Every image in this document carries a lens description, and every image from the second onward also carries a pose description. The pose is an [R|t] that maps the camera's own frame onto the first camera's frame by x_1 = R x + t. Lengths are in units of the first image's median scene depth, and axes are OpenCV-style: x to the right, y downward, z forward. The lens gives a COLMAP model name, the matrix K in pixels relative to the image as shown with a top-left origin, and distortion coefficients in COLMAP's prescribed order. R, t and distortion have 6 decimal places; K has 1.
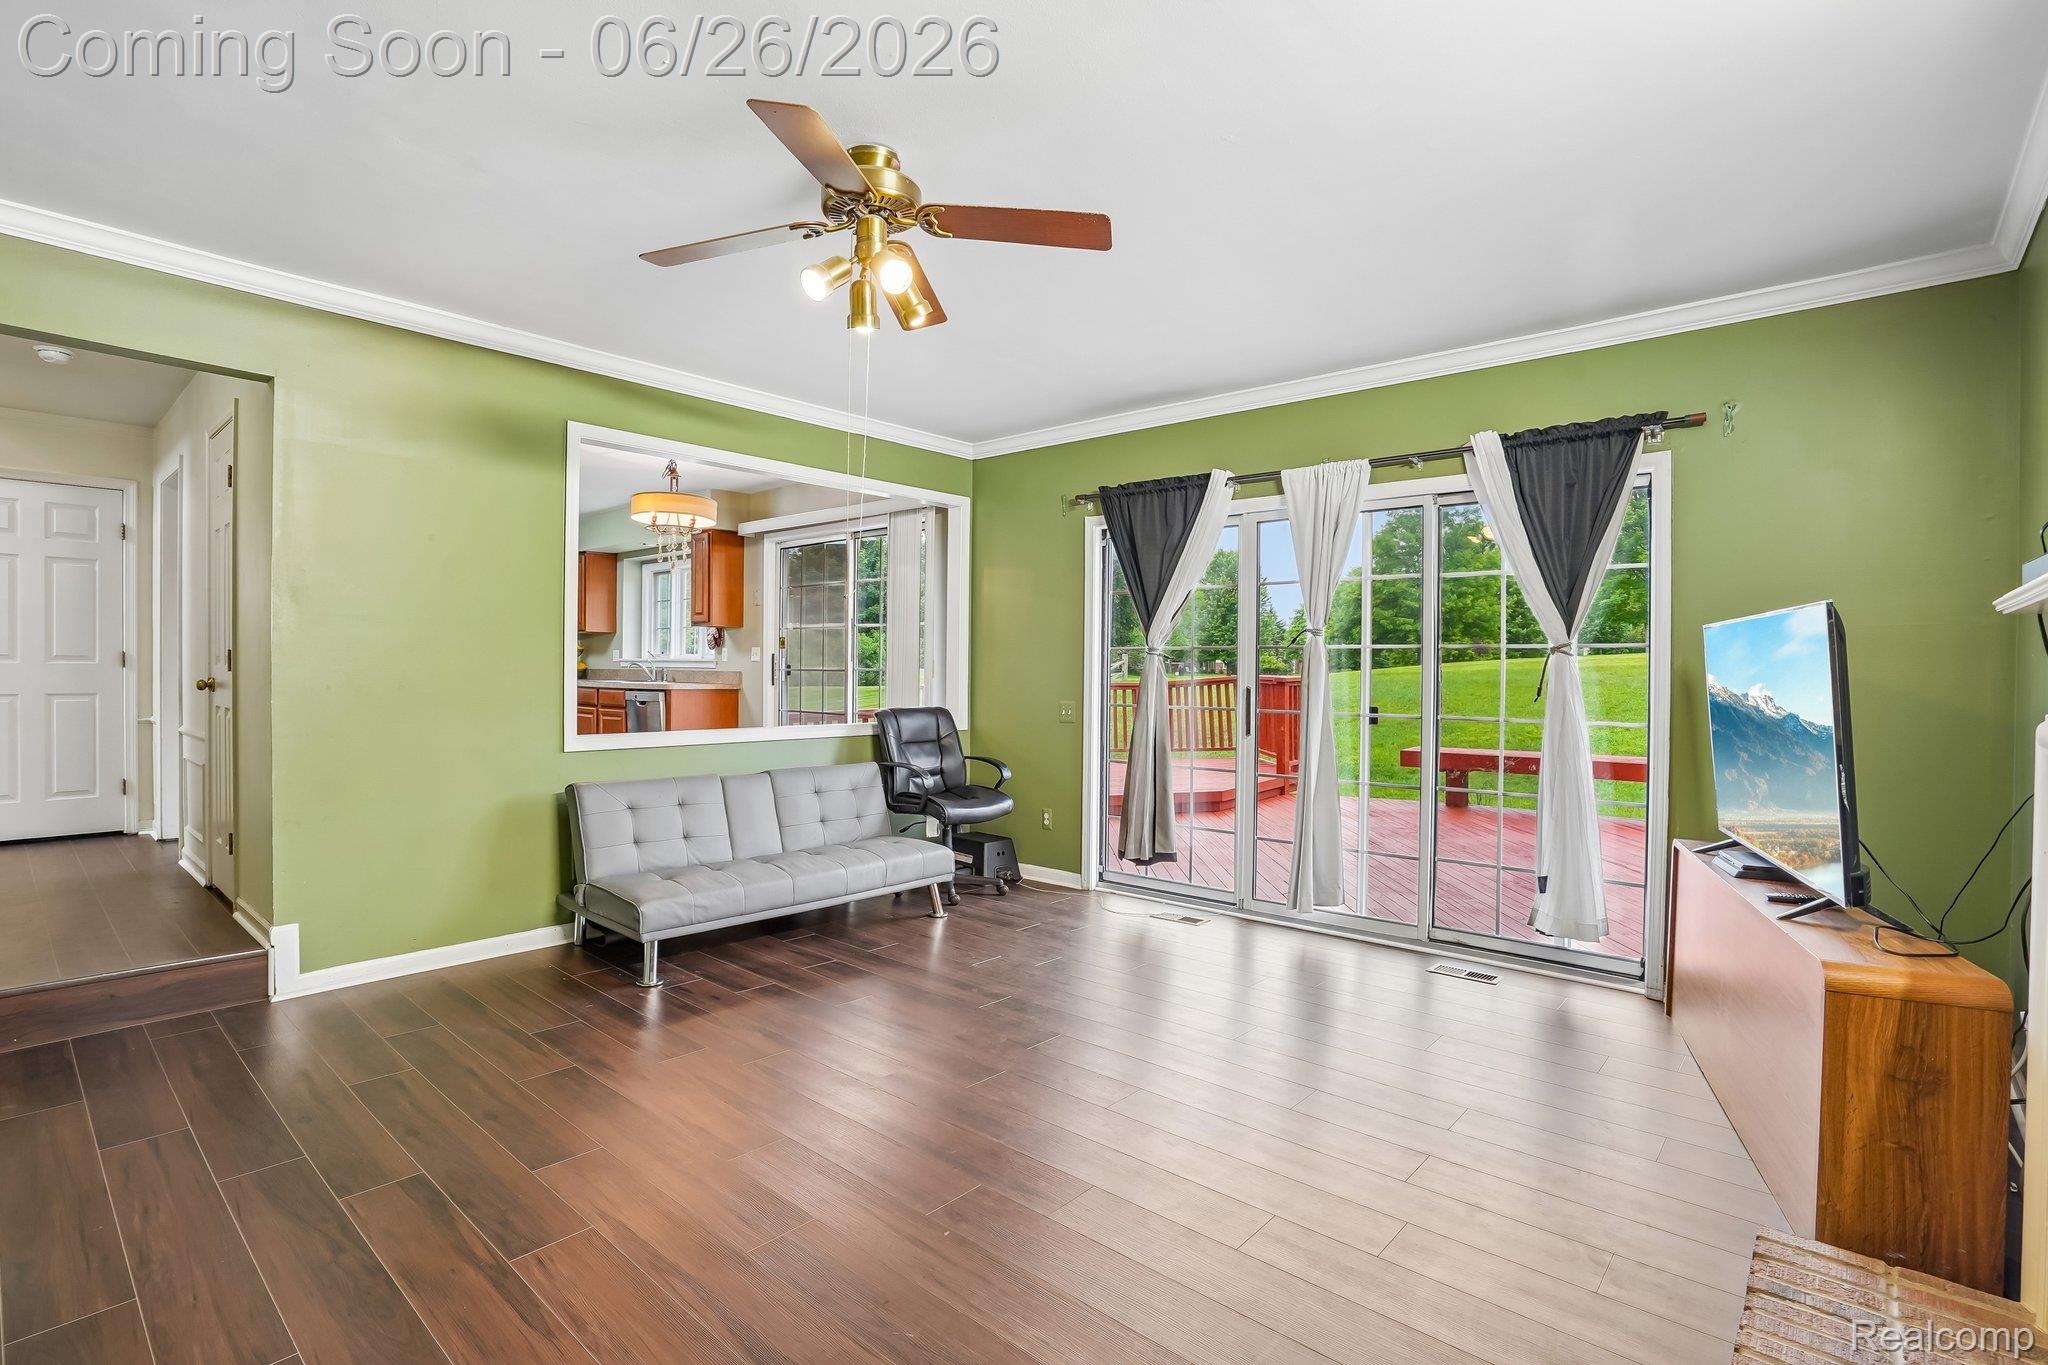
lens RADIAL K [[958.8, 0, 1032.0], [0, 958.8, 669.0], [0, 0, 1]] dist [-0.068358, 0.031818]
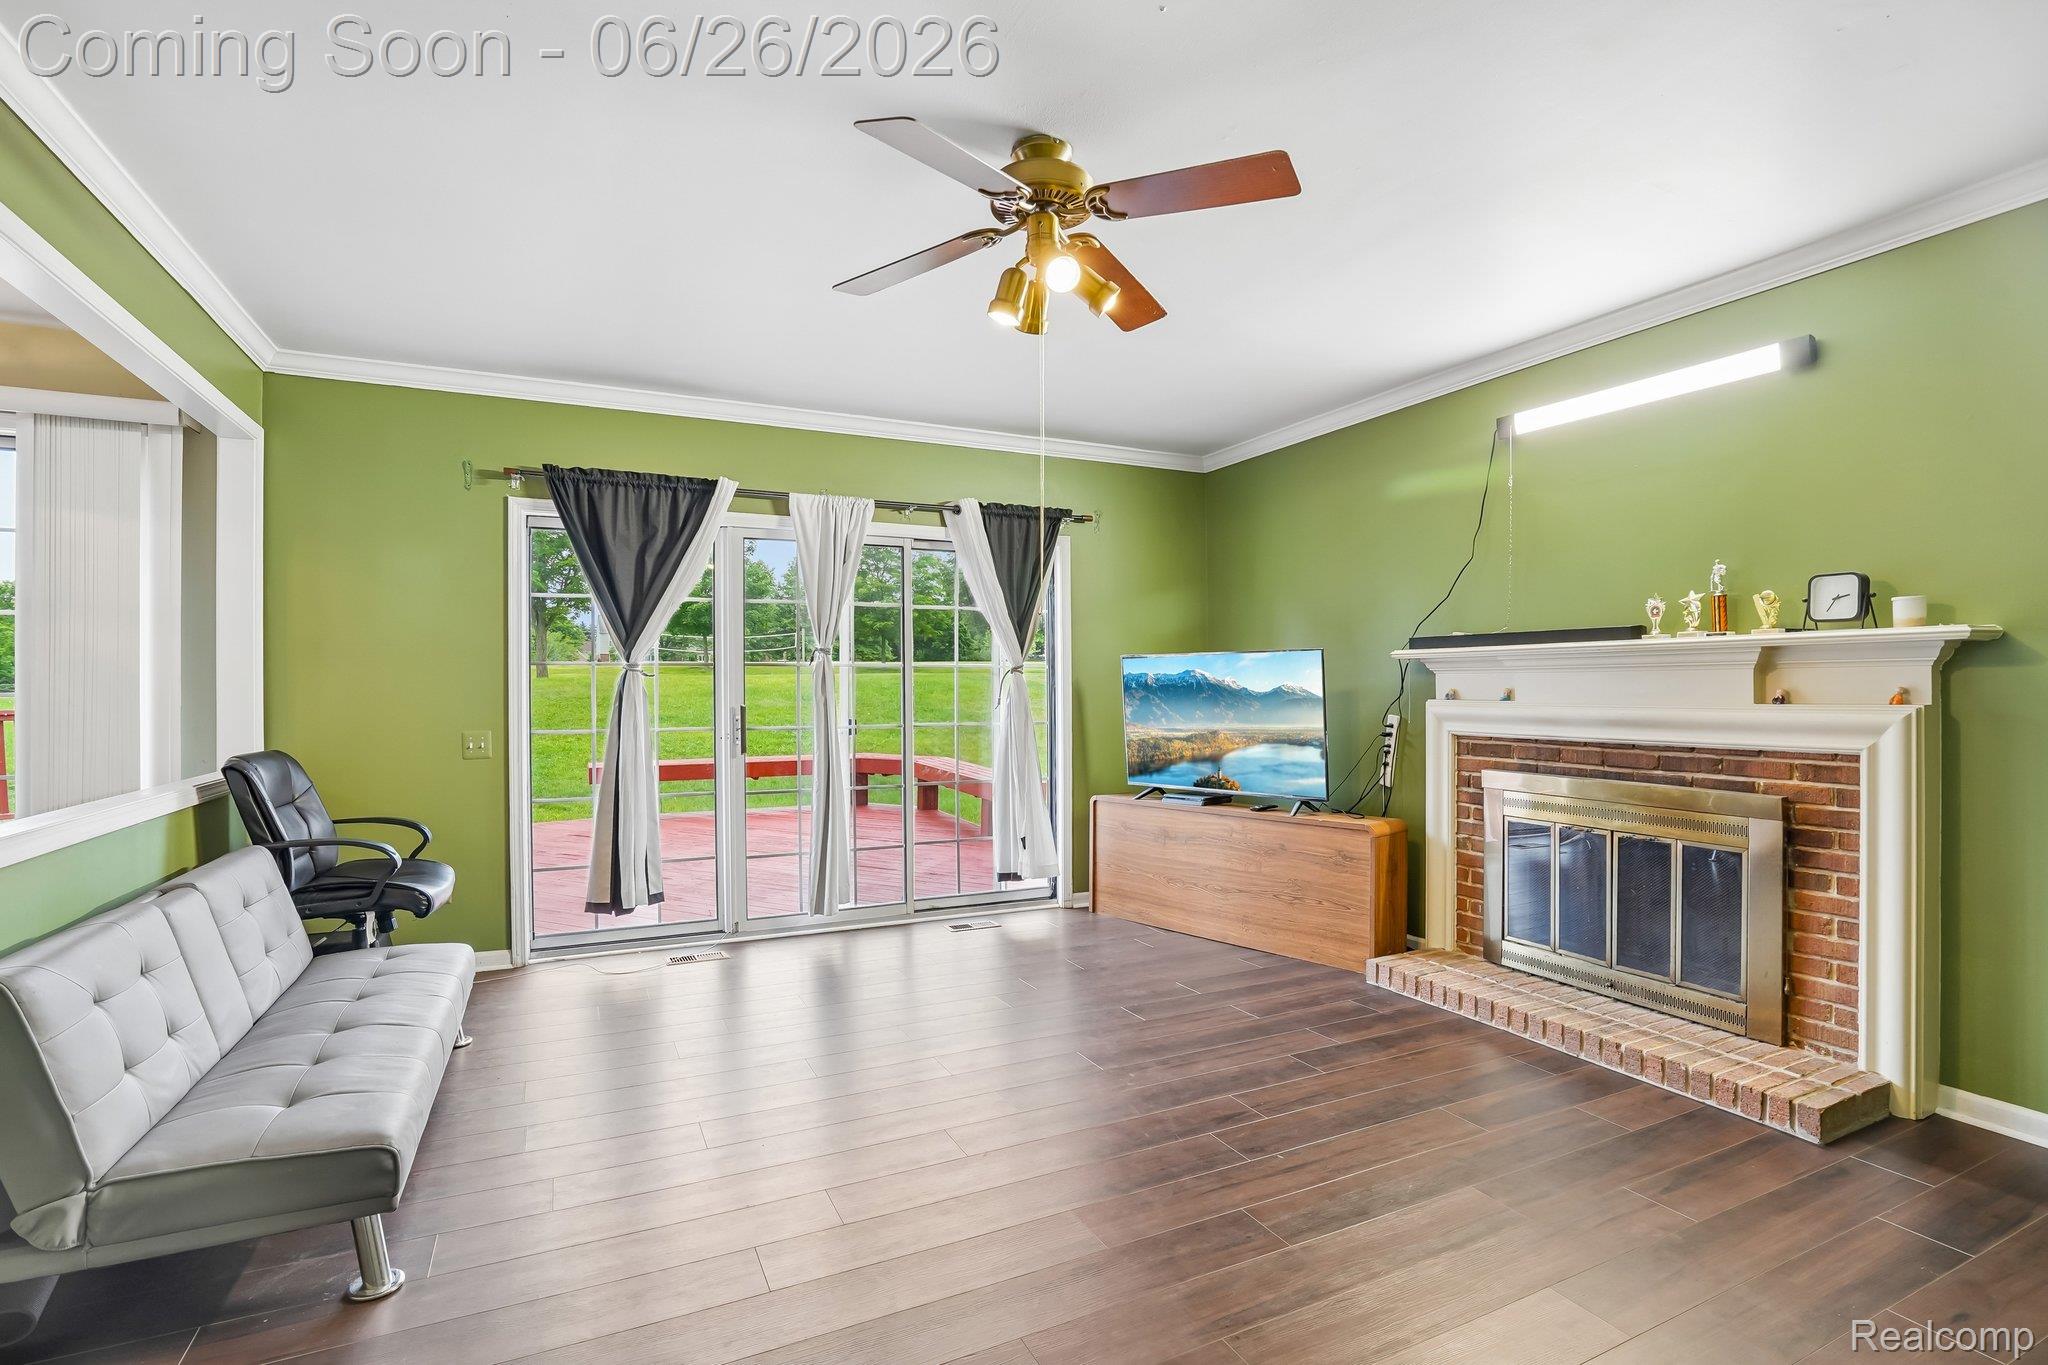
lens RADIAL K [[958.8, 0, 1032.0], [0, 958.8, 669.0], [0, 0, 1]] dist [-0.068358, 0.031818]
pose [[0.393688, 0.004844, 0.919231, -0.597841], [0.007268, 0.999938, -0.008382, -0.008048], [-0.919215, 0.009981, 0.393629, 0.368381]]
